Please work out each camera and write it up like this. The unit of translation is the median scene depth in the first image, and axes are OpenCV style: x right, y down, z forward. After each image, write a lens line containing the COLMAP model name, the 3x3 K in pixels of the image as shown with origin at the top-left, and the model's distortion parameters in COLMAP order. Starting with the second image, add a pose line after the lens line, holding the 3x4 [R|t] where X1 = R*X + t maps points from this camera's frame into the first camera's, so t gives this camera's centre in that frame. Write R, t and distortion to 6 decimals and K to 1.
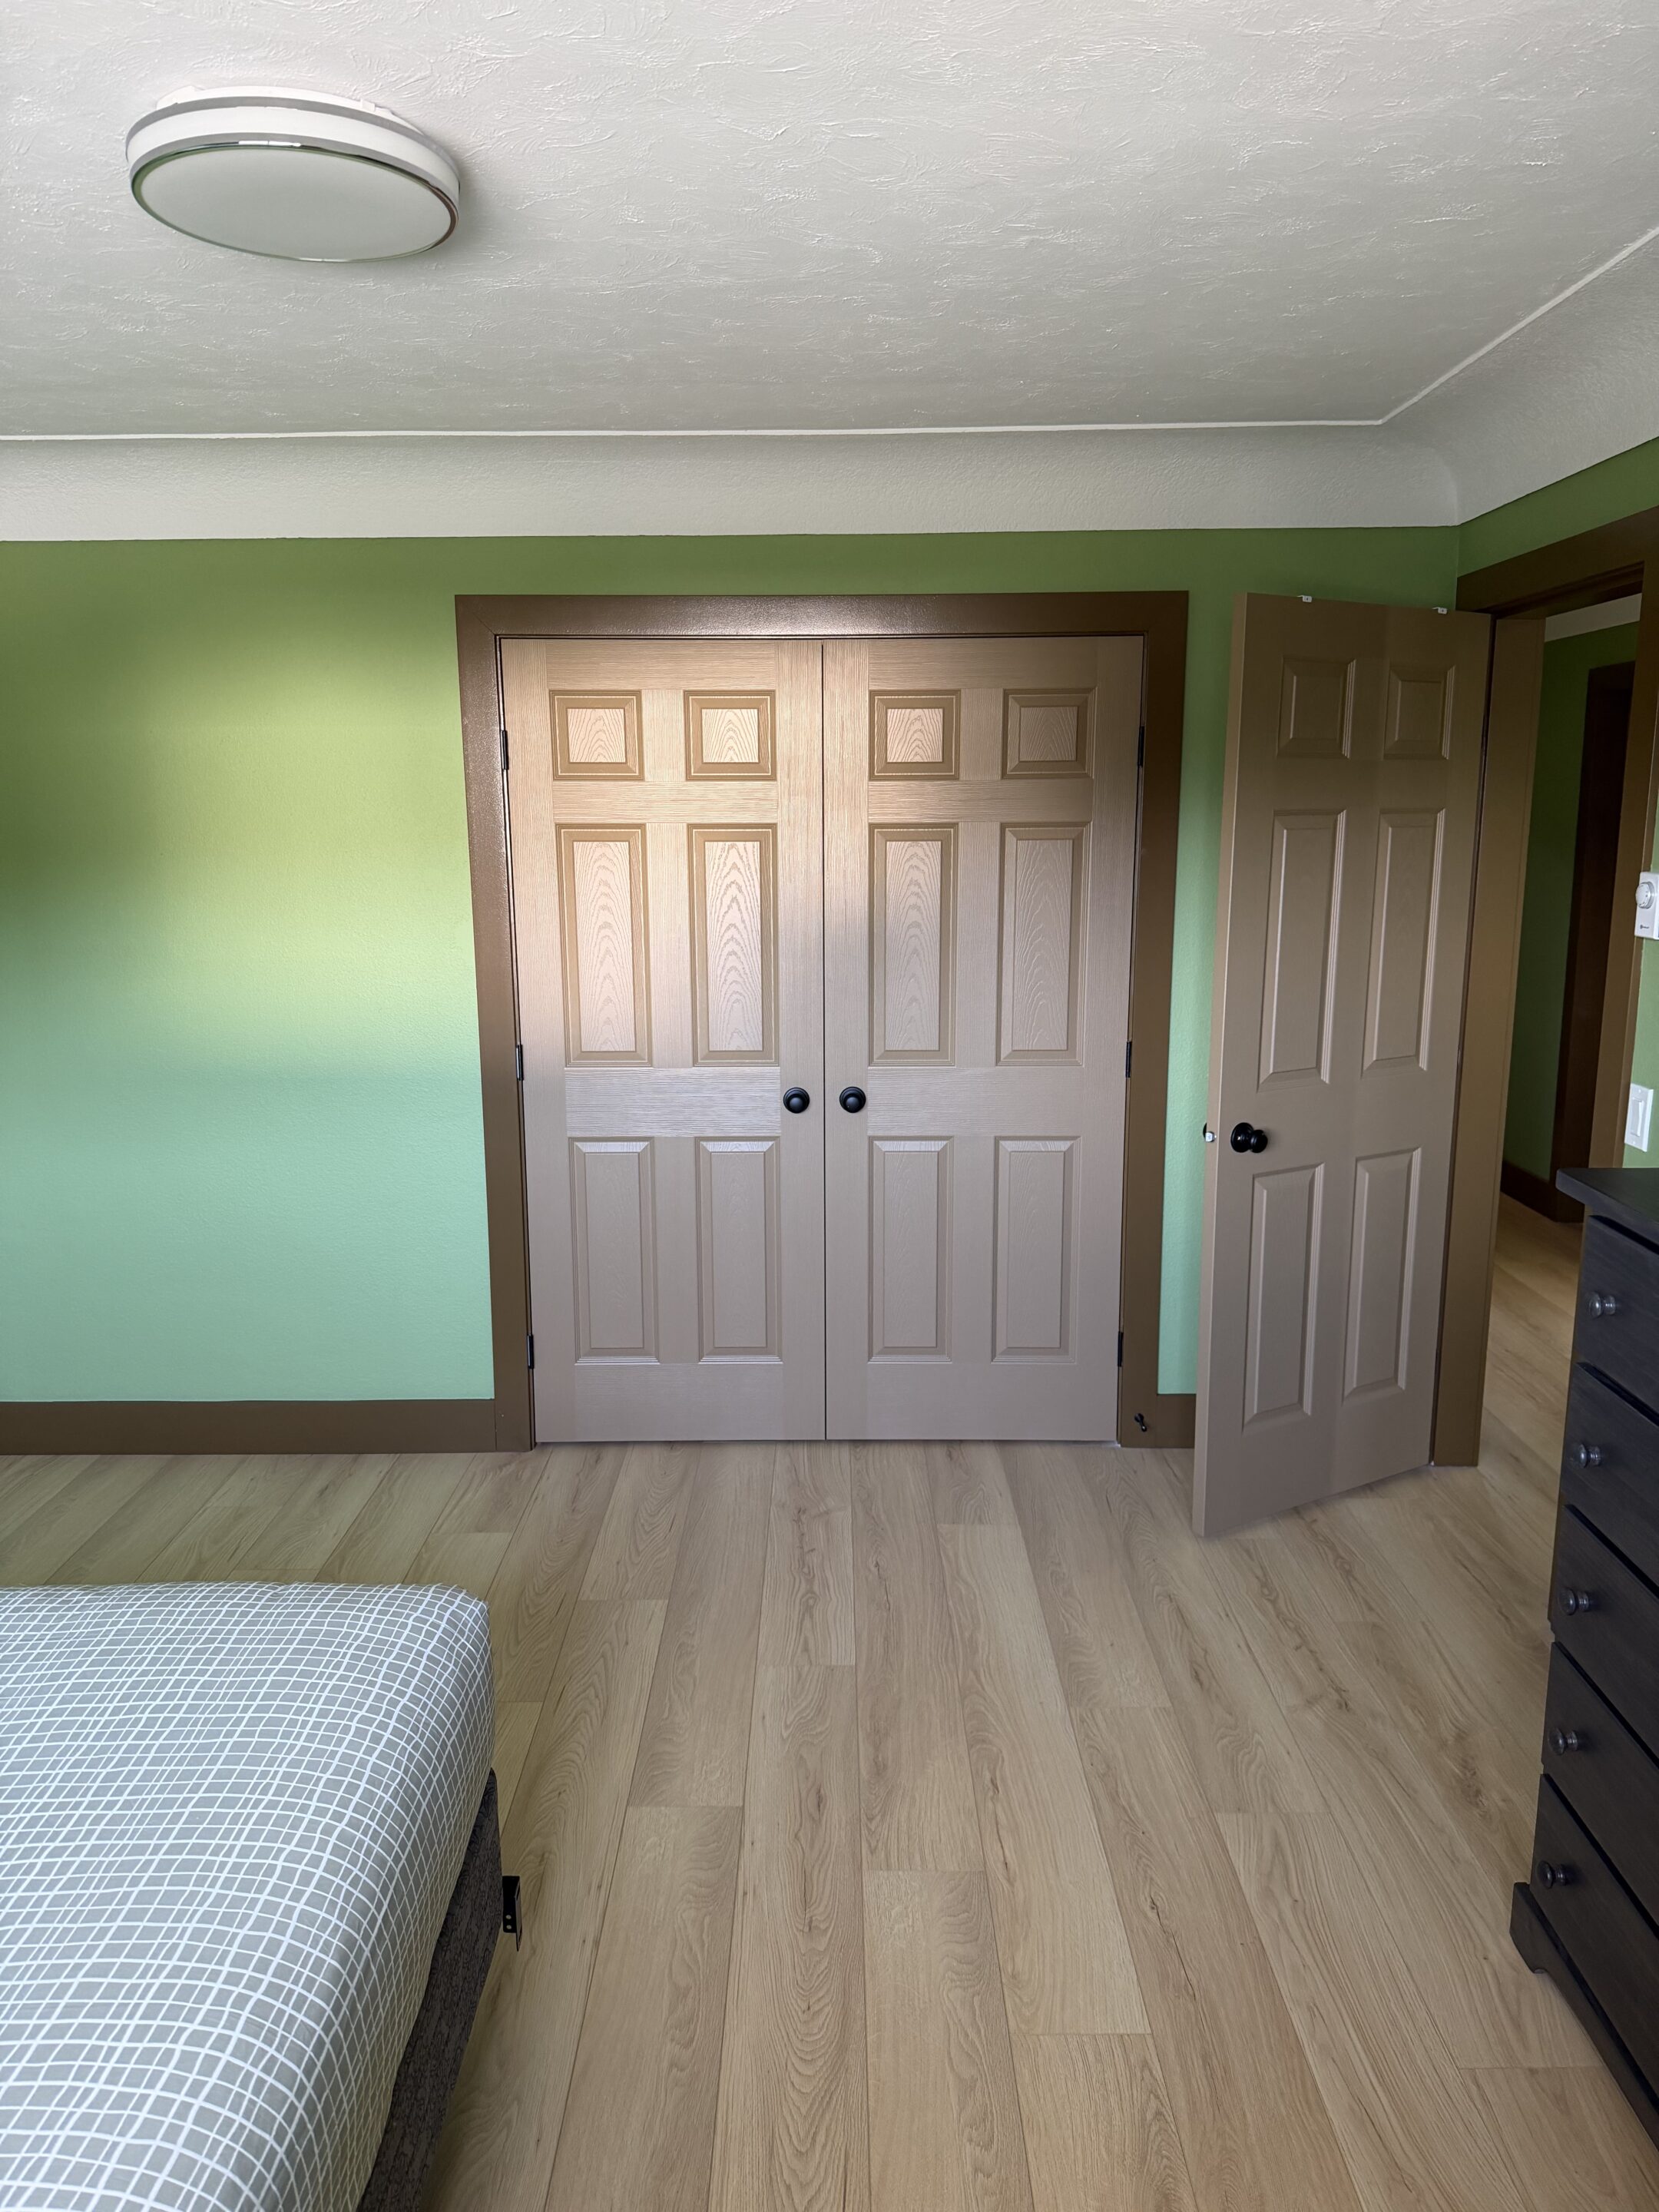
lens RADIAL K [[1575.3, 0, 825.6], [0, 1575.3, 1107.2], [0, 0, 1]] dist [0.034503, 0.001869]
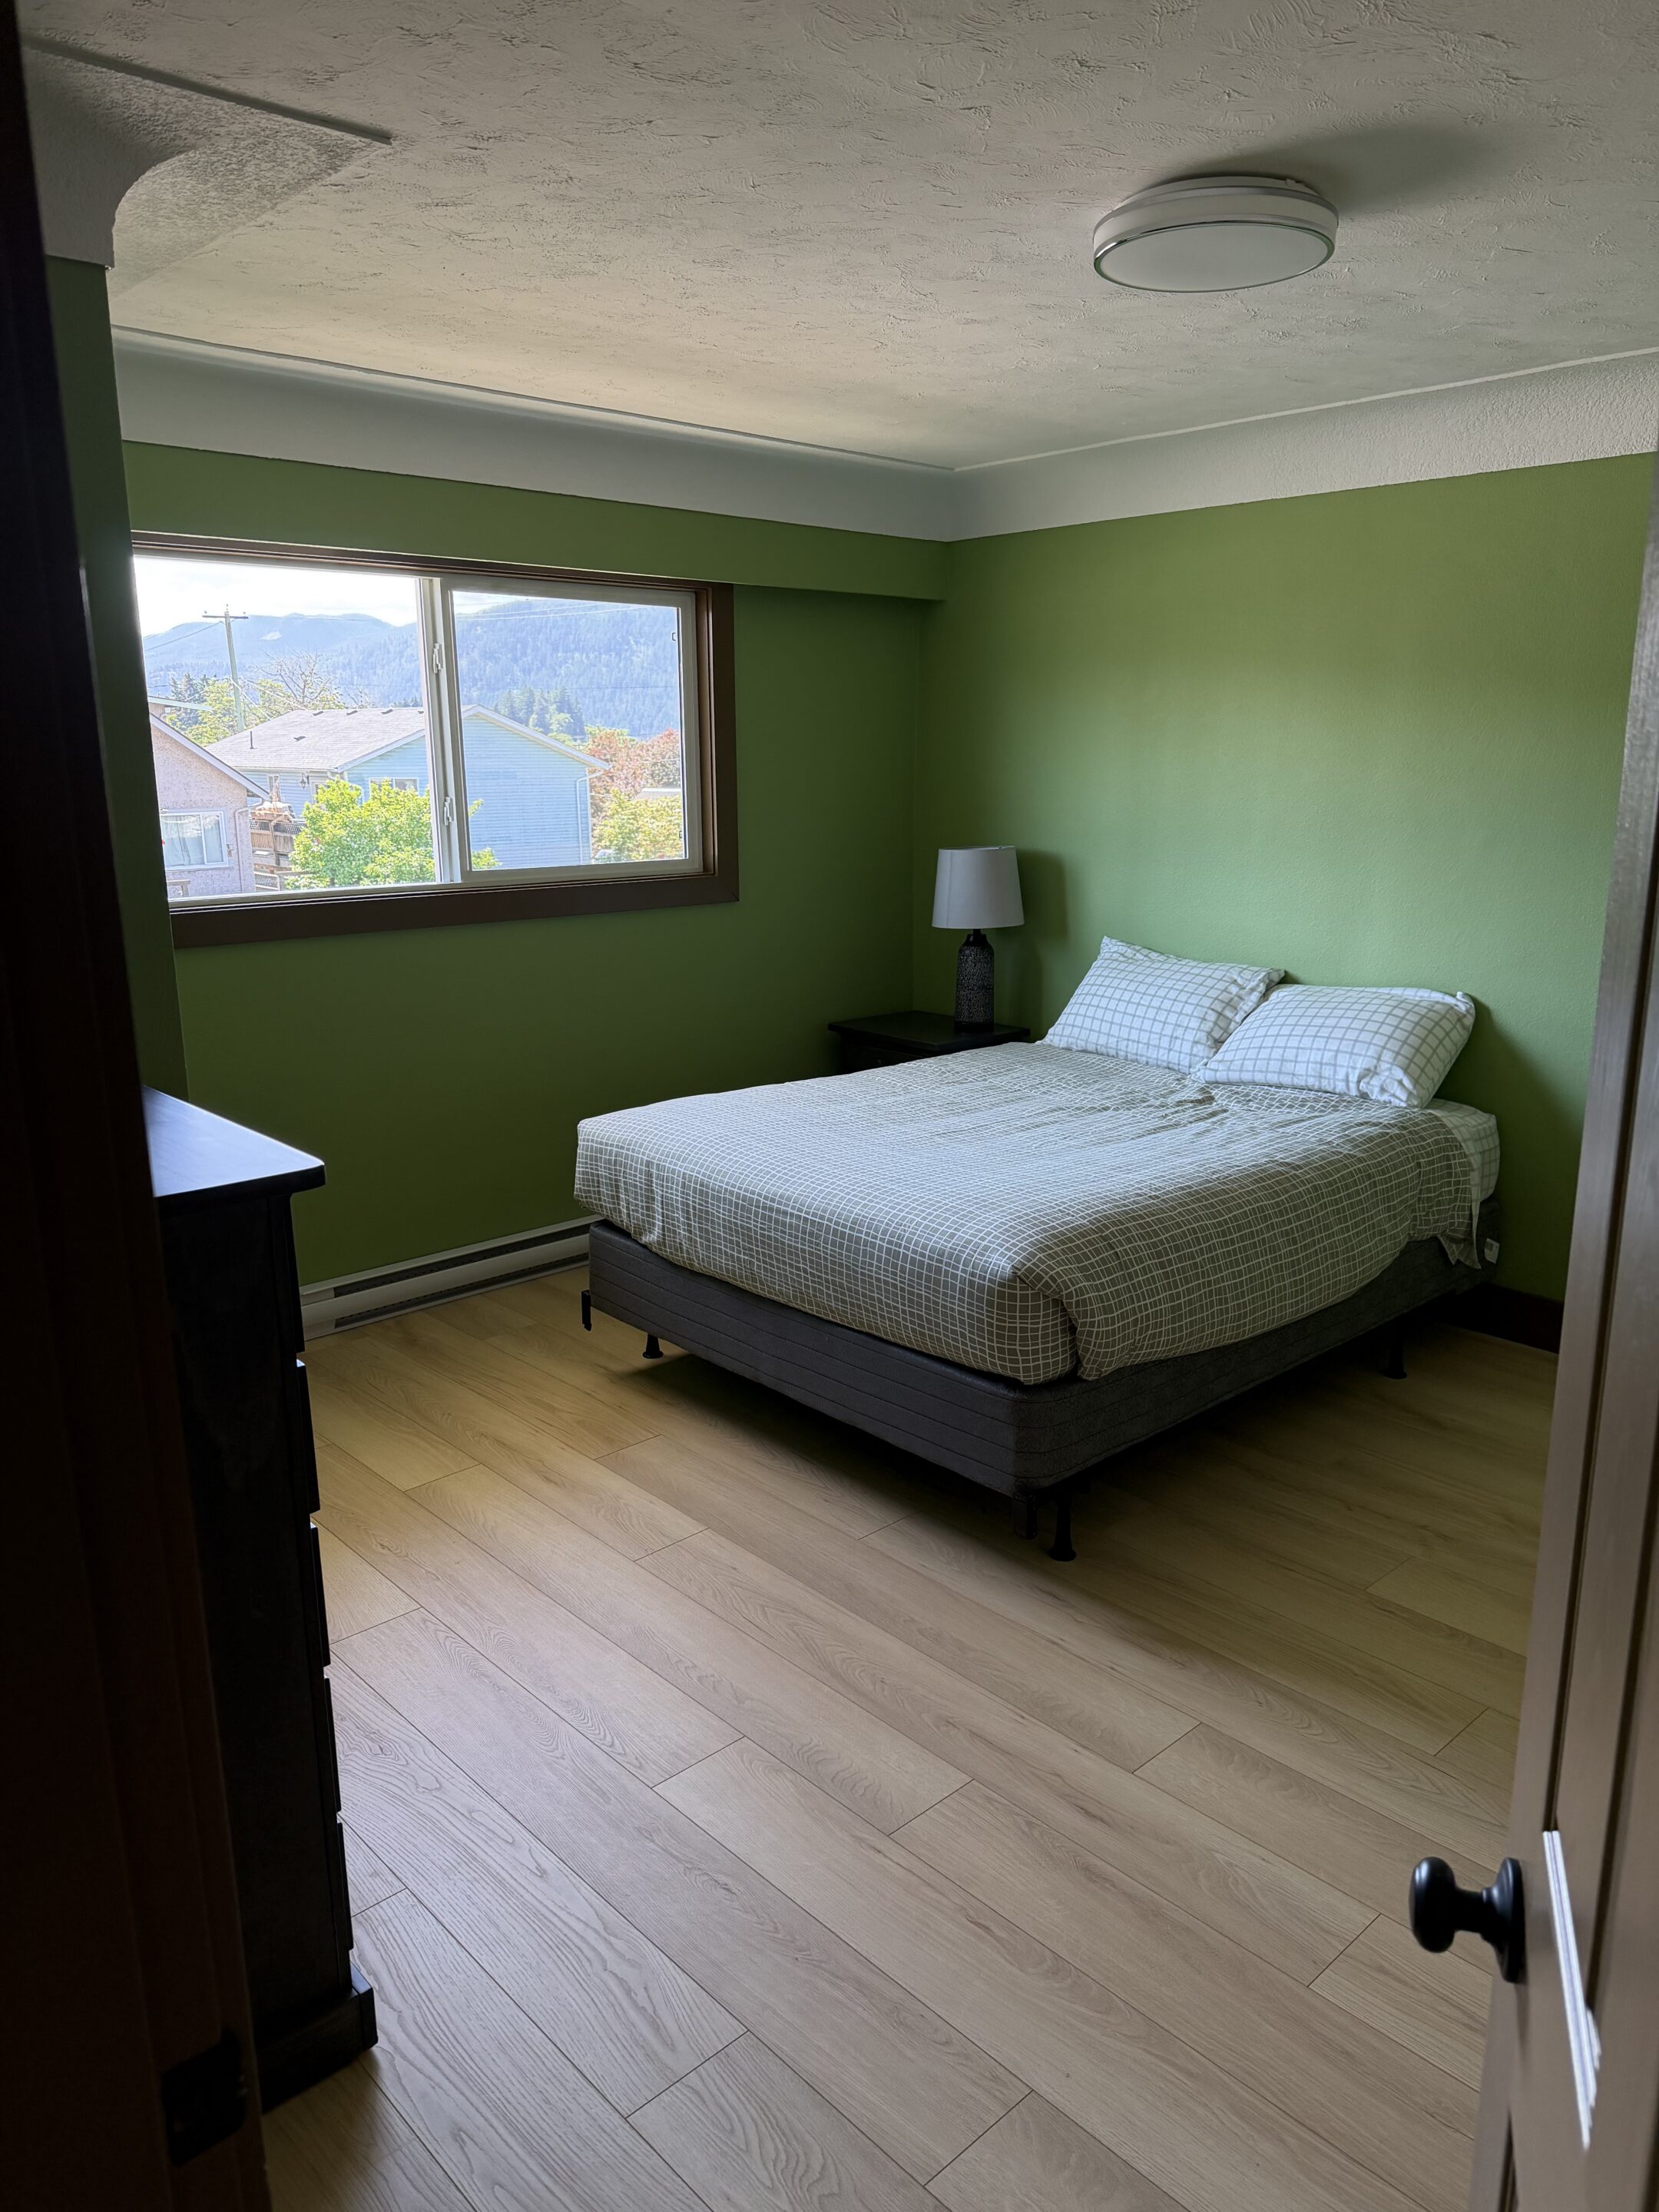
lens RADIAL K [[1575.3, 0, 812.0], [0, 1575.3, 1105.3], [0, 0, 1]] dist [0.034503, 0.001869]
pose [[-0.730020, 0.148203, -0.667163, 0.676383], [-0.146339, 0.919664, 0.364421, -0.248882], [0.667574, 0.363666, -0.649686, 1.377509]]
